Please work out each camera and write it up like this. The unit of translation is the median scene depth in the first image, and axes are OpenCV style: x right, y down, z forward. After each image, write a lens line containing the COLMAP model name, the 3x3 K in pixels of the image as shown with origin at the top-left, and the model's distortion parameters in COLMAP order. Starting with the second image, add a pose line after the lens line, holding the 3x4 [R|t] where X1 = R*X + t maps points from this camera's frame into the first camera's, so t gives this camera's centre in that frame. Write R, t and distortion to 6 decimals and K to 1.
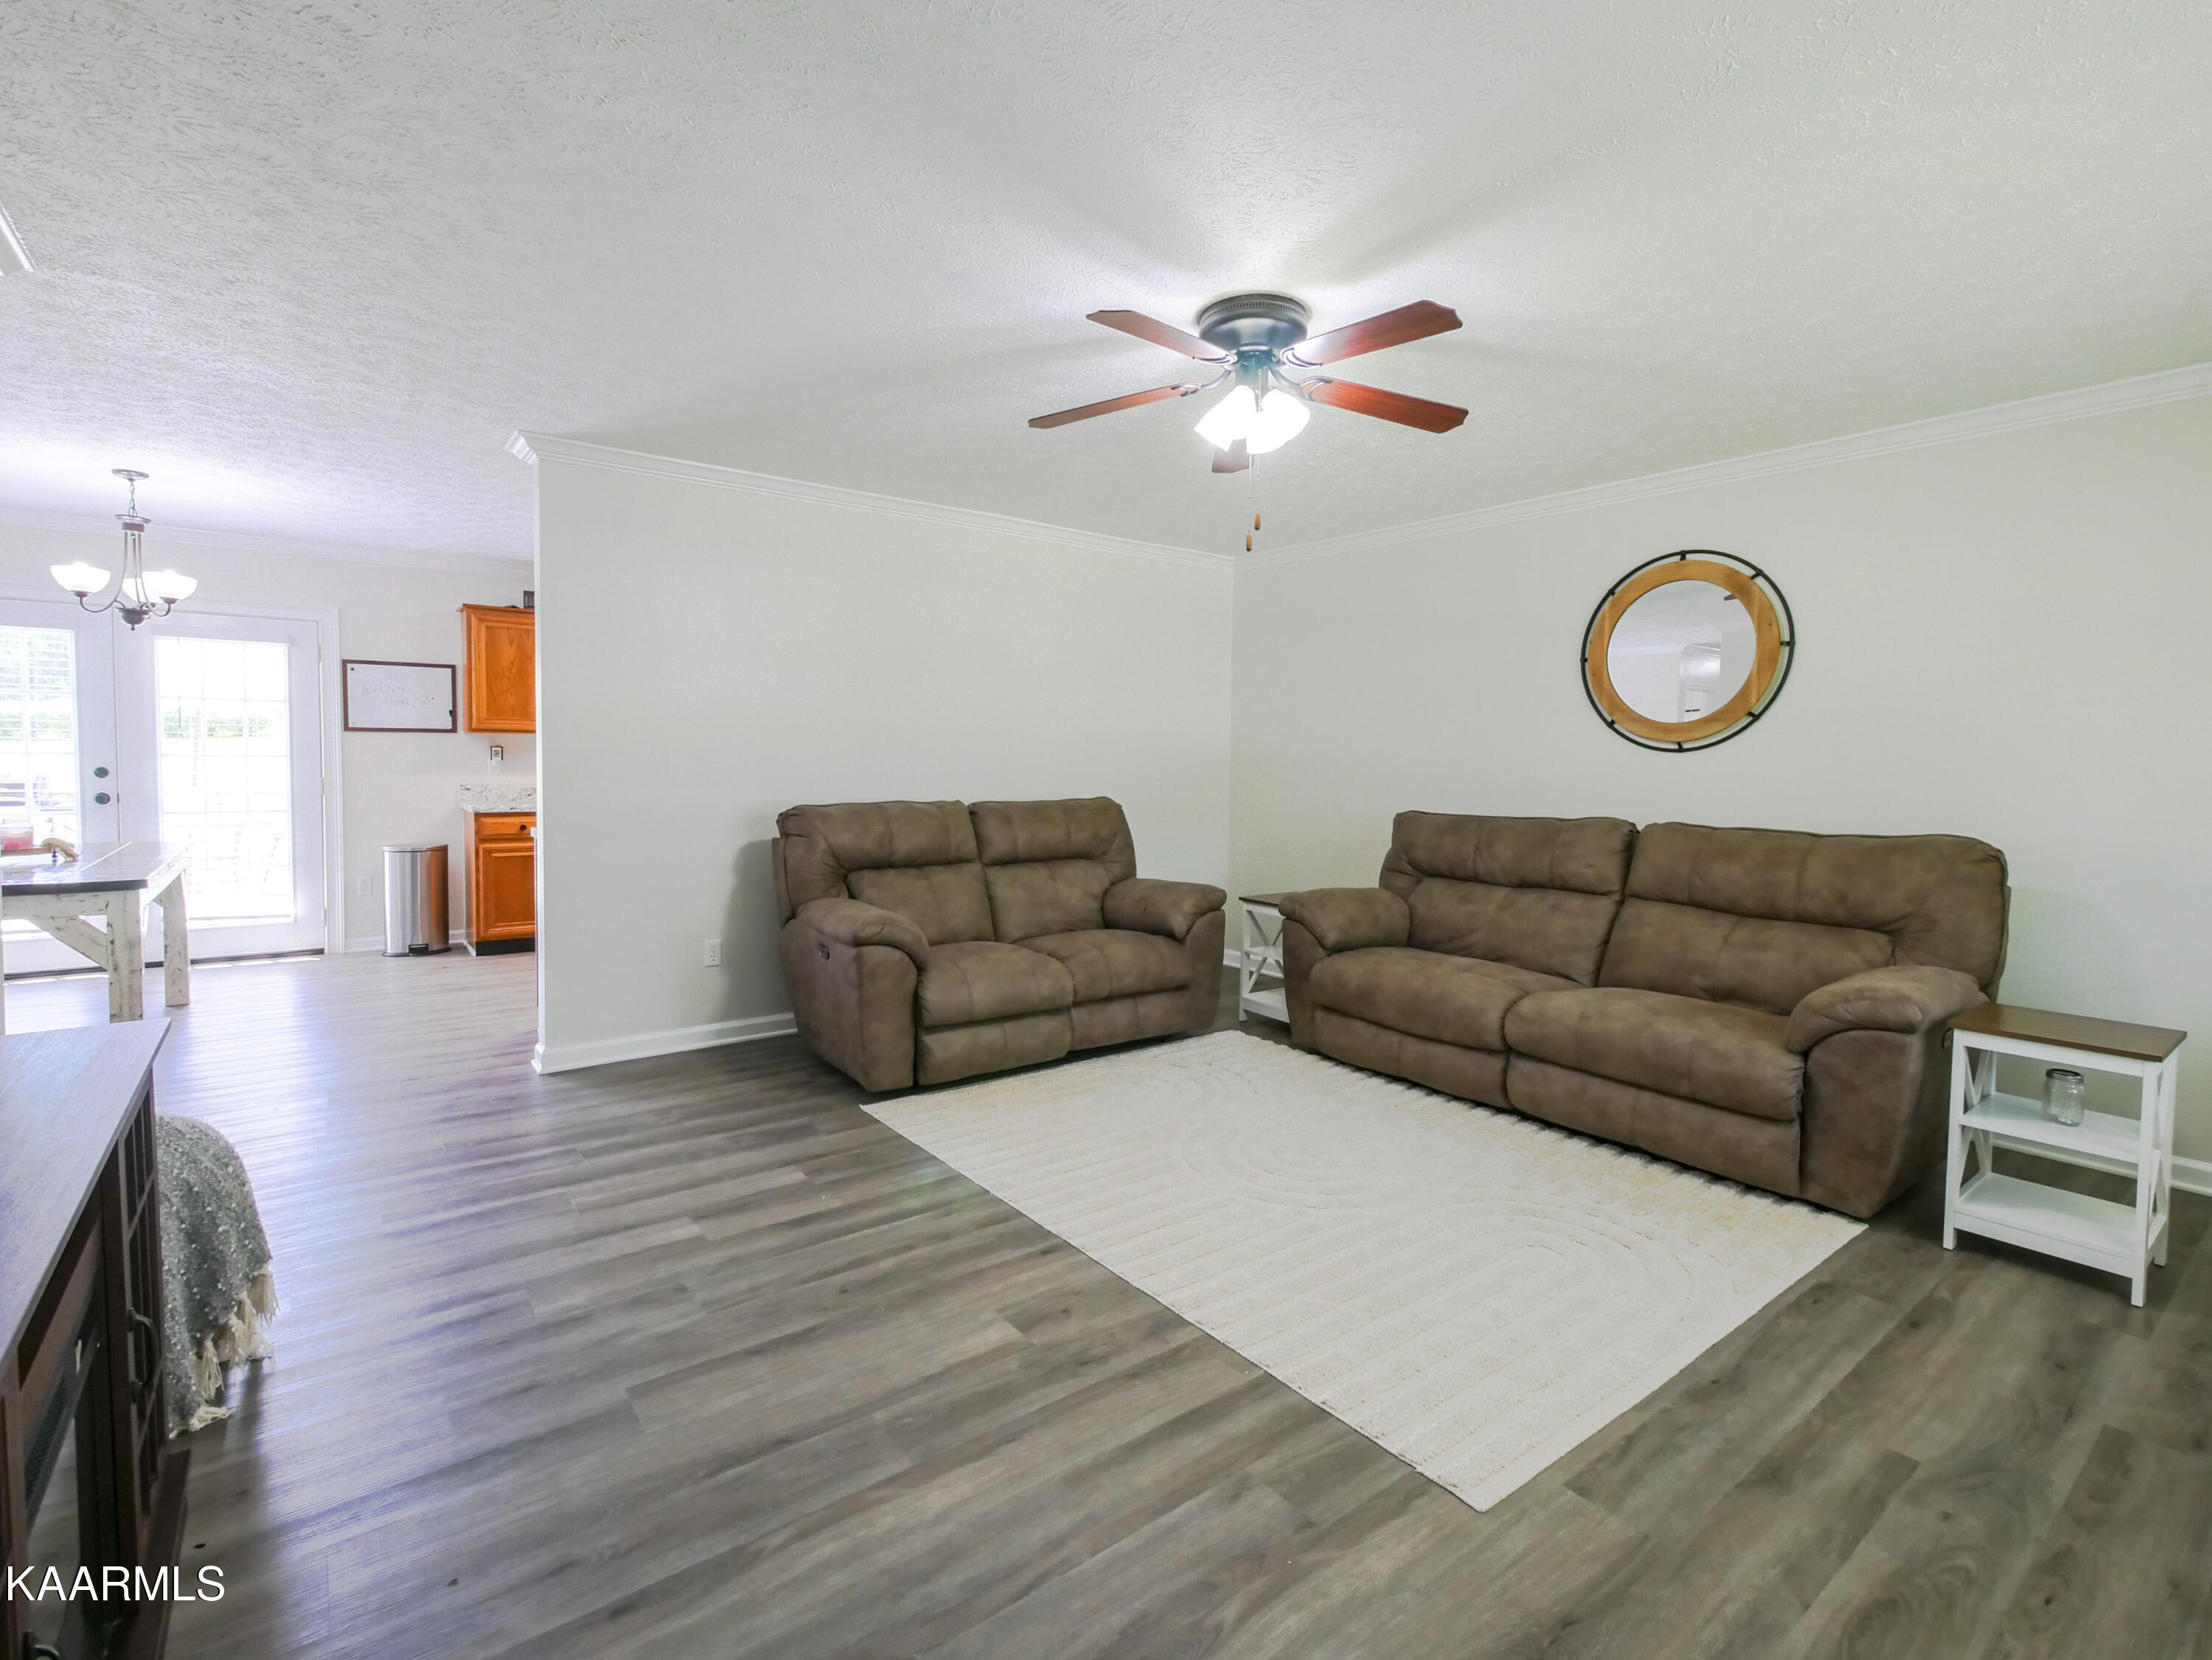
lens RADIAL K [[1008.0, 0, 1093.7], [0, 1008.0, 821.5], [0, 0, 1]] dist [-0.016576, 0.000697]
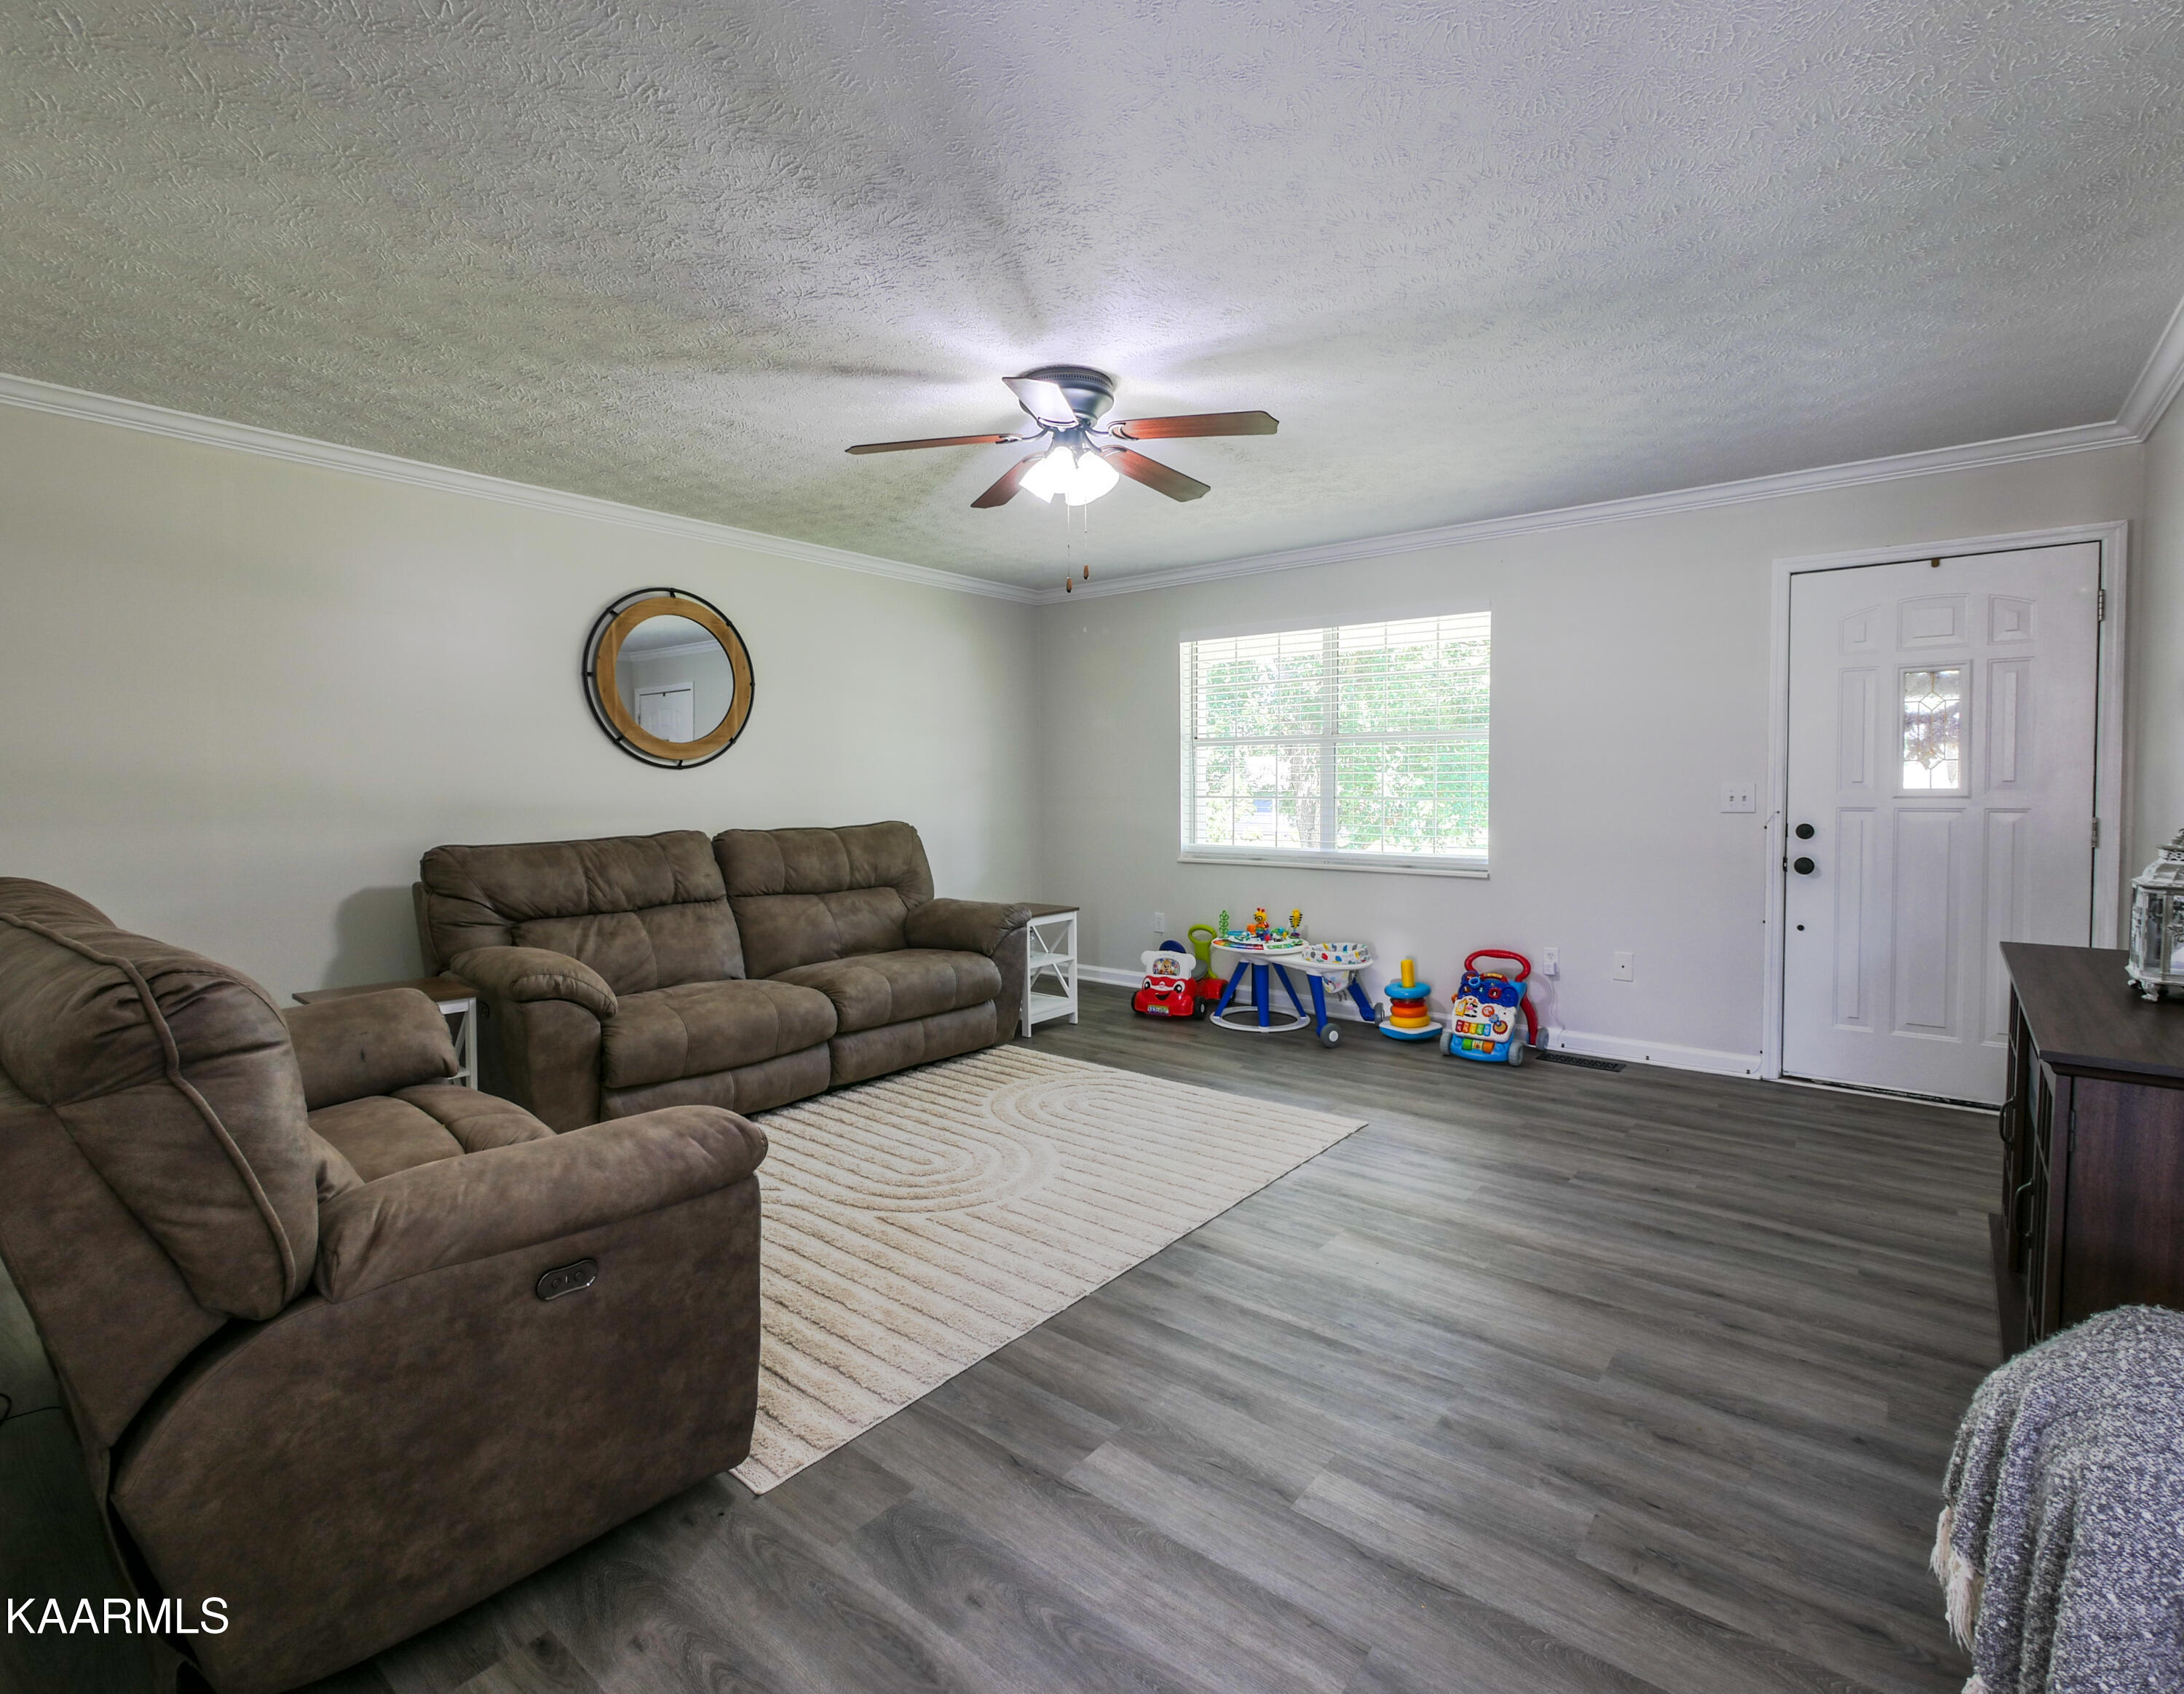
lens RADIAL K [[1036.9, 0, 1093.3], [0, 1036.9, 833.1], [0, 0, 1]] dist [0.004724, 0.000231]
pose [[-0.229032, -0.058688, 0.971648, -0.831707], [0.062643, 0.995223, 0.074877, -0.071386], [-0.971401, 0.078017, -0.224261, 1.041126]]
